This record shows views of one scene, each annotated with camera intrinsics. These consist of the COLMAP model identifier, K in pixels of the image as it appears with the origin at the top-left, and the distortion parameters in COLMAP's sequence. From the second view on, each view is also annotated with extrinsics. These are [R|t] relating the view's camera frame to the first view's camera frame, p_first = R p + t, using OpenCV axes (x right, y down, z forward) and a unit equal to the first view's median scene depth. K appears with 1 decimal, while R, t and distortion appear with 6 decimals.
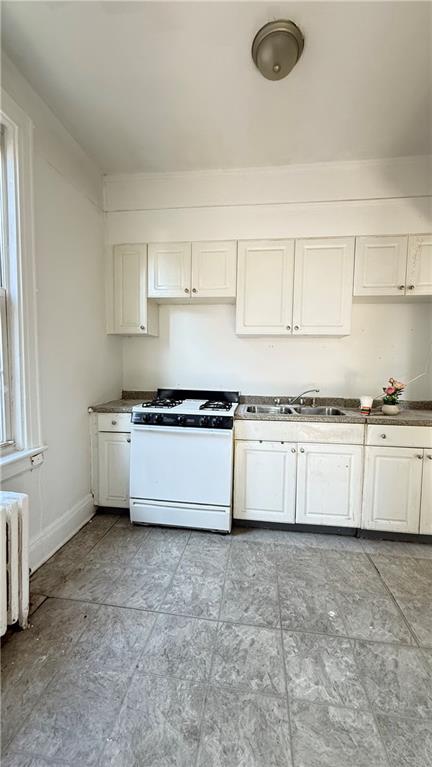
lens RADIAL K [[306.5, 0, 216.0], [0, 306.5, 383.5], [0, 0, 1]] dist [-0.001551, -0.000175]
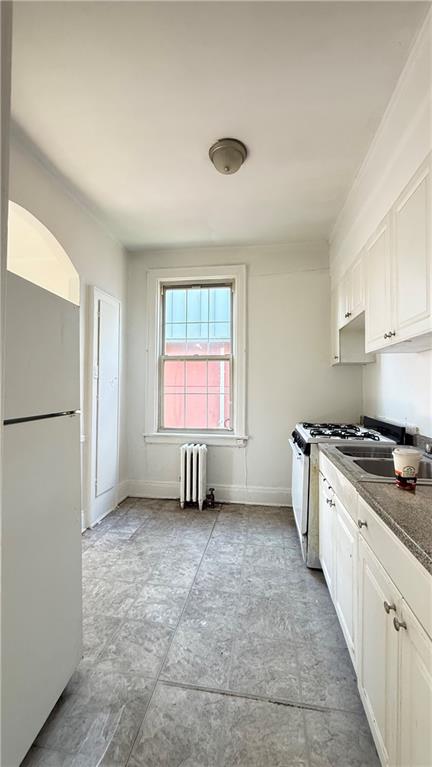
lens RADIAL K [[306.5, 0, 216.0], [0, 306.5, 383.5], [0, 0, 1]] dist [-0.001551, -0.000175]
pose [[-0.025210, -0.033310, -0.999127, 1.571291], [-0.065888, 0.997327, -0.031587, -0.045278], [0.997508, 0.065035, -0.027337, 1.093845]]
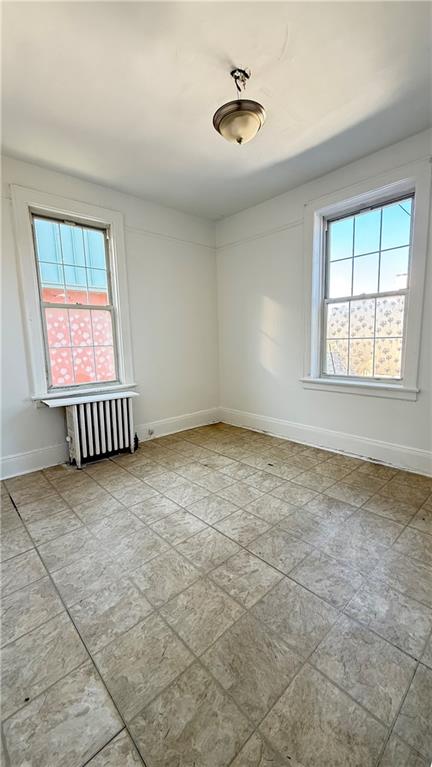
lens RADIAL K [[306.5, 0, 216.0], [0, 306.5, 383.5], [0, 0, 1]] dist [-0.001551, -0.000175]
pose [[-0.777845, -0.088630, 0.622176, -0.101830], [0.051784, 0.977600, 0.204001, -0.082391], [-0.626319, 0.190900, -0.755831, 1.228570]]
